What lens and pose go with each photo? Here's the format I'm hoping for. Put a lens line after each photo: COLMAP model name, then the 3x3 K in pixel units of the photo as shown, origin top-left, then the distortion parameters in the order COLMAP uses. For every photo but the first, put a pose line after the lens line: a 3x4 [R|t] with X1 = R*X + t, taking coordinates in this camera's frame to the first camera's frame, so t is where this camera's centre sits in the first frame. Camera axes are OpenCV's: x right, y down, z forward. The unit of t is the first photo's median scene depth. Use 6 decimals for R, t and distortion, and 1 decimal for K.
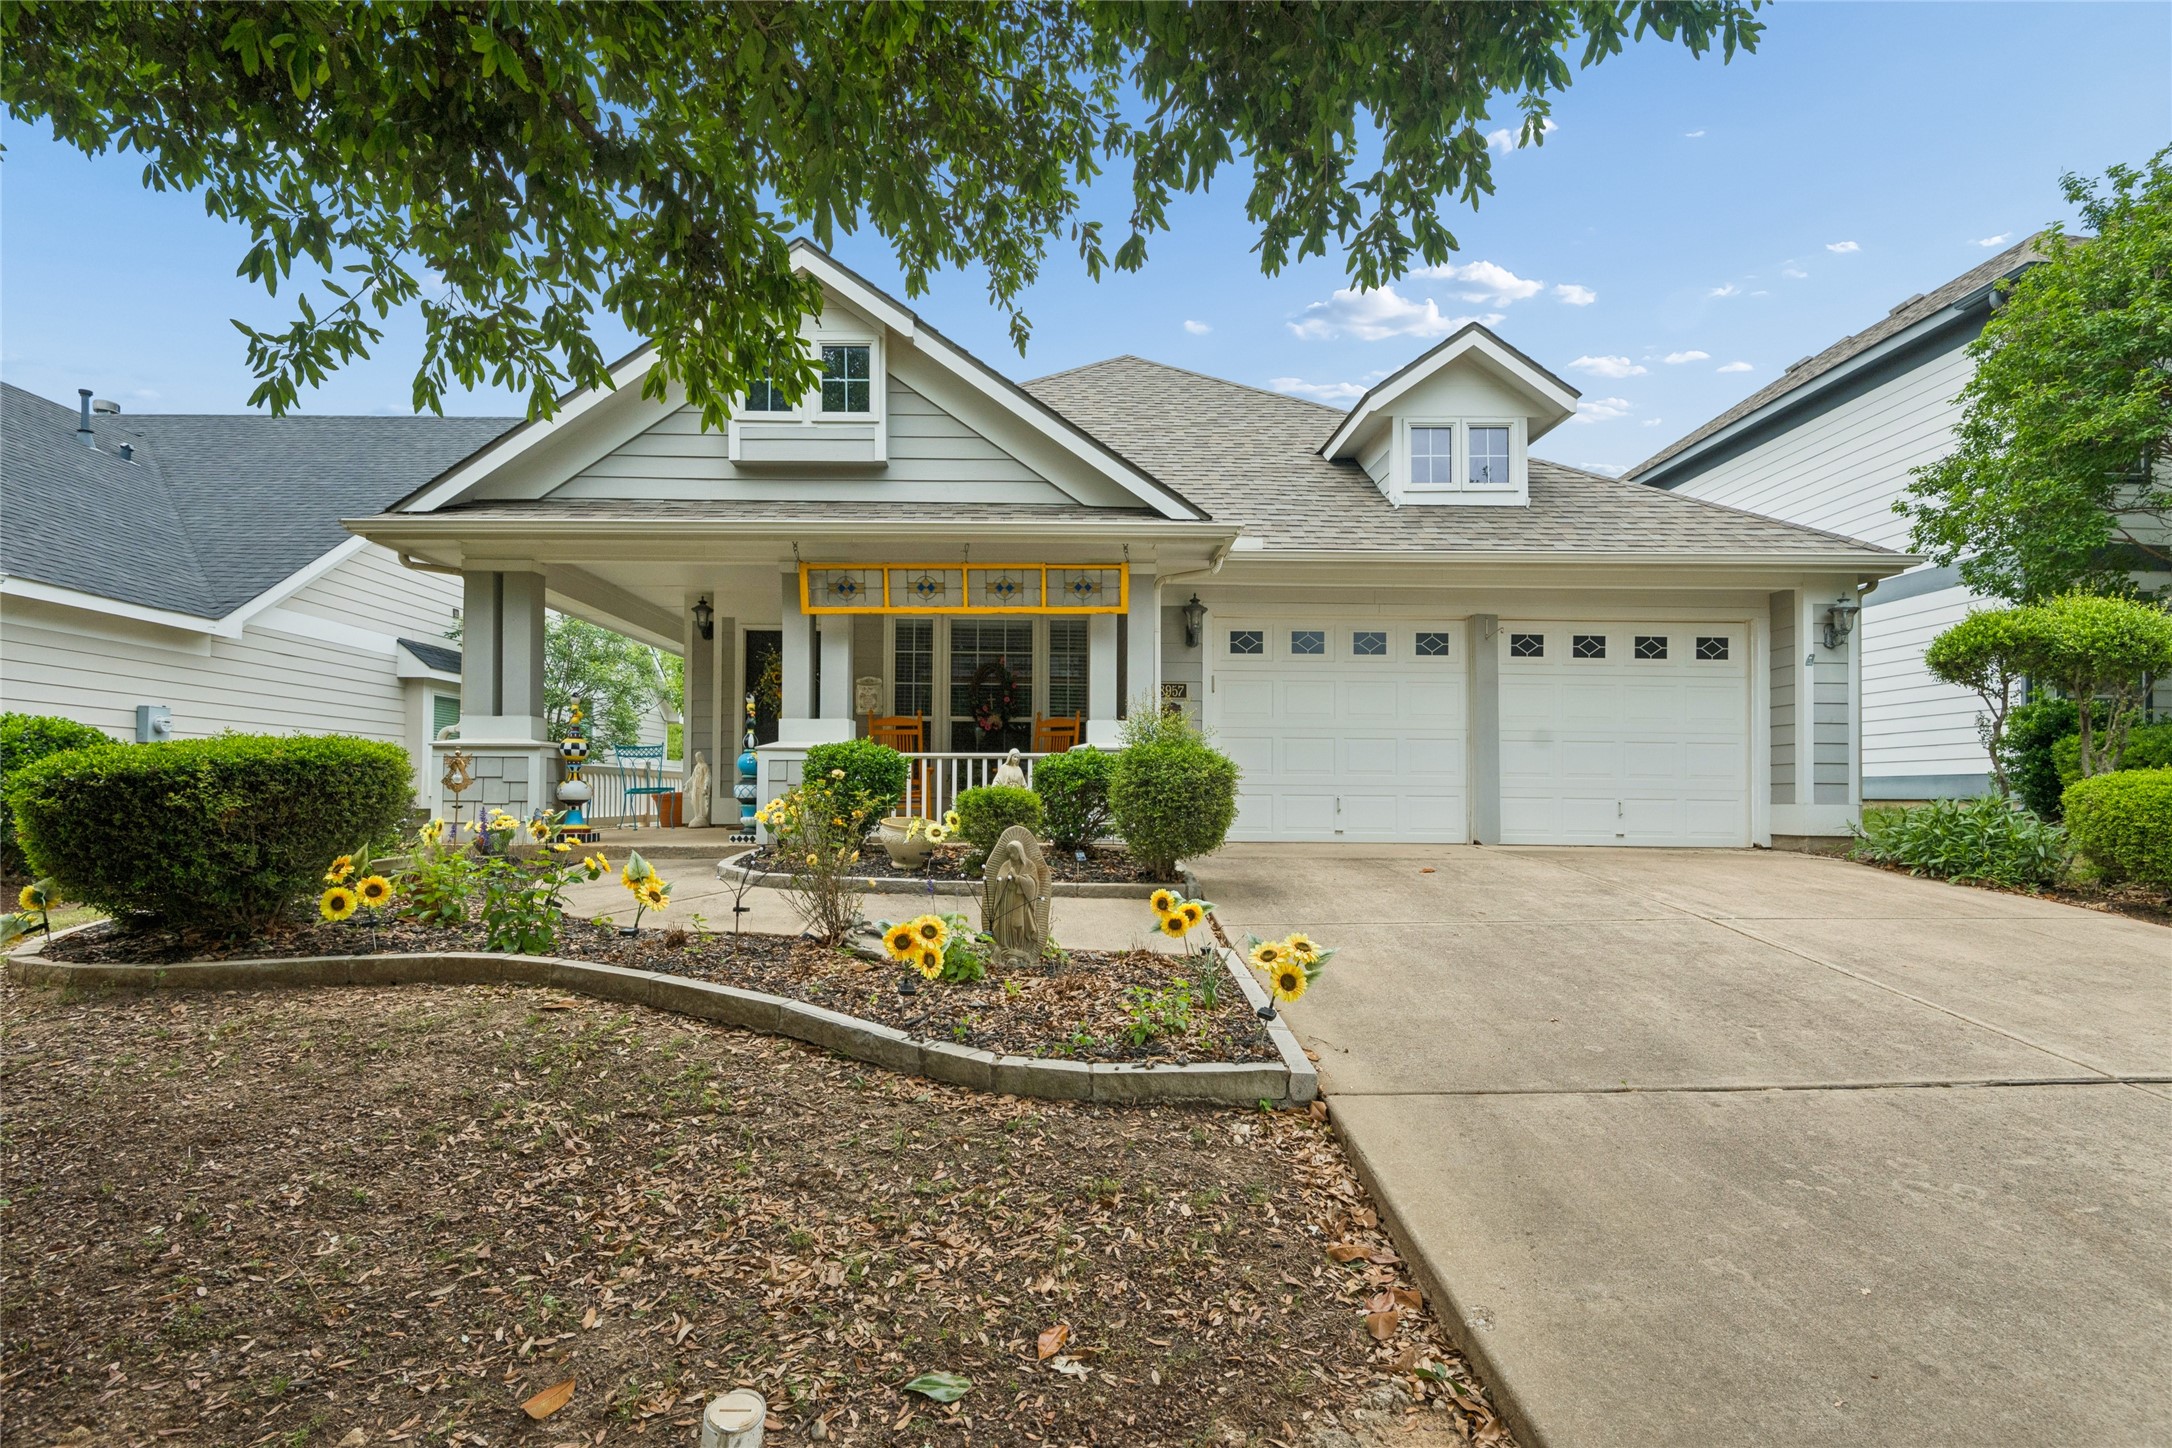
lens RADIAL K [[1043.4, 0, 1070.6], [0, 1043.4, 773.0], [0, 0, 1]] dist [0.001746, -0.001125]
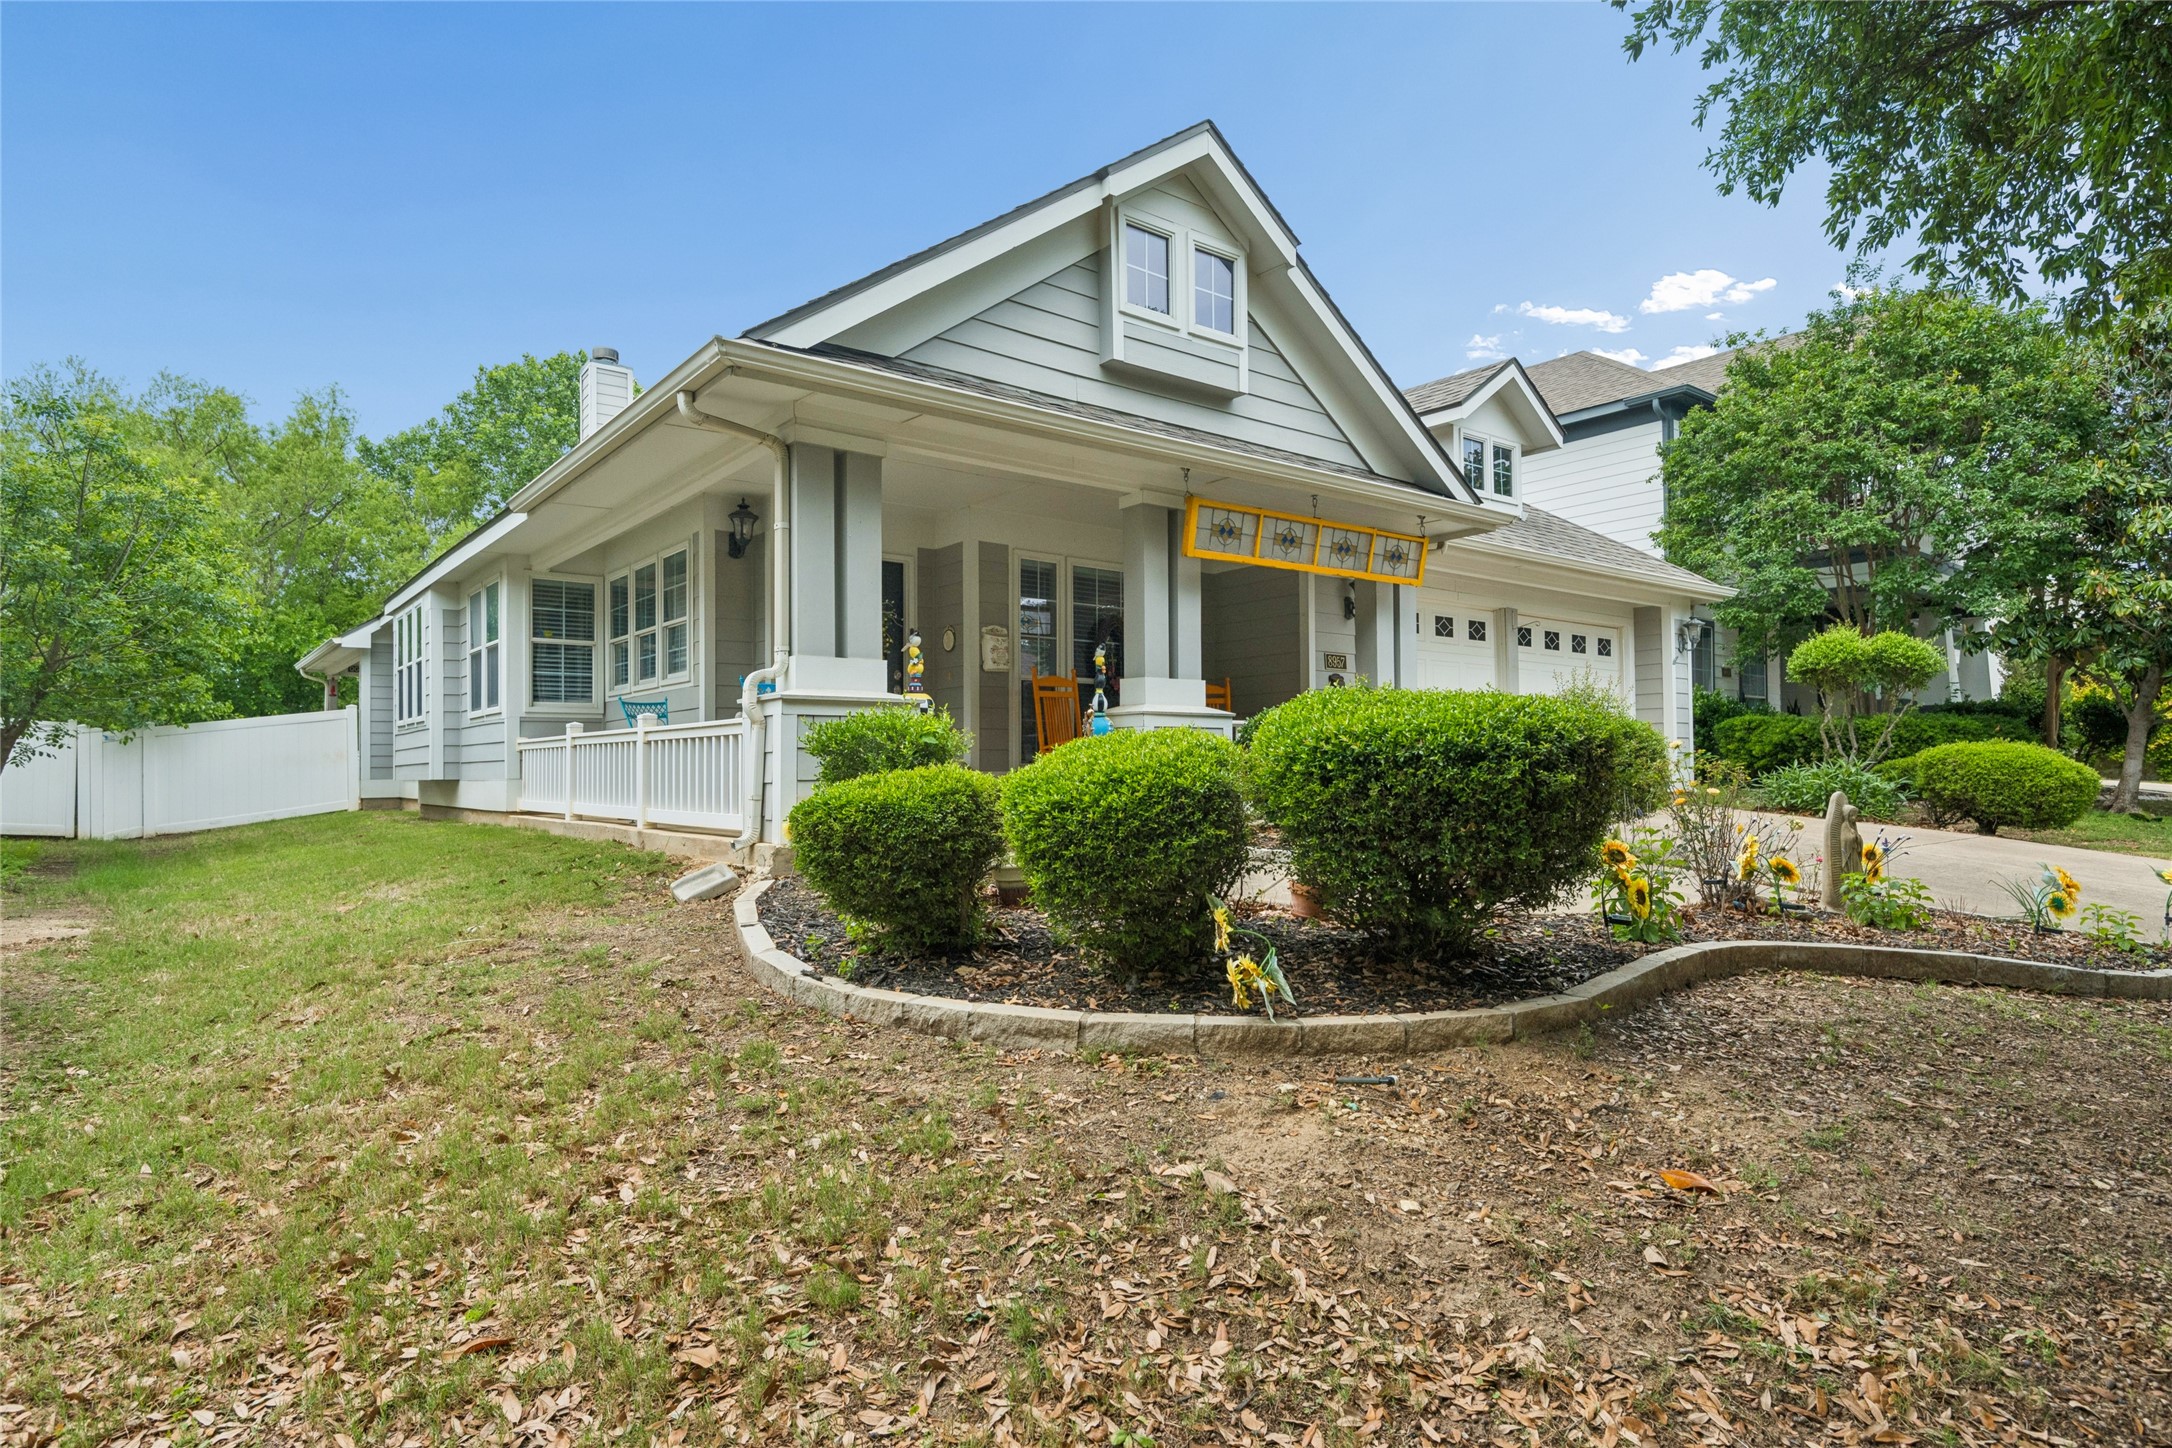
lens RADIAL K [[1176.8, 0, 1087.1], [0, 1176.8, 738.7], [0, 0, 1]] dist [0.000996, 0.000052]
pose [[0.795513, 0.005227, 0.605914, -0.872477], [-0.003266, 0.999985, -0.004338, 0.000687], [-0.605928, 0.001472, 0.795518, 0.276490]]
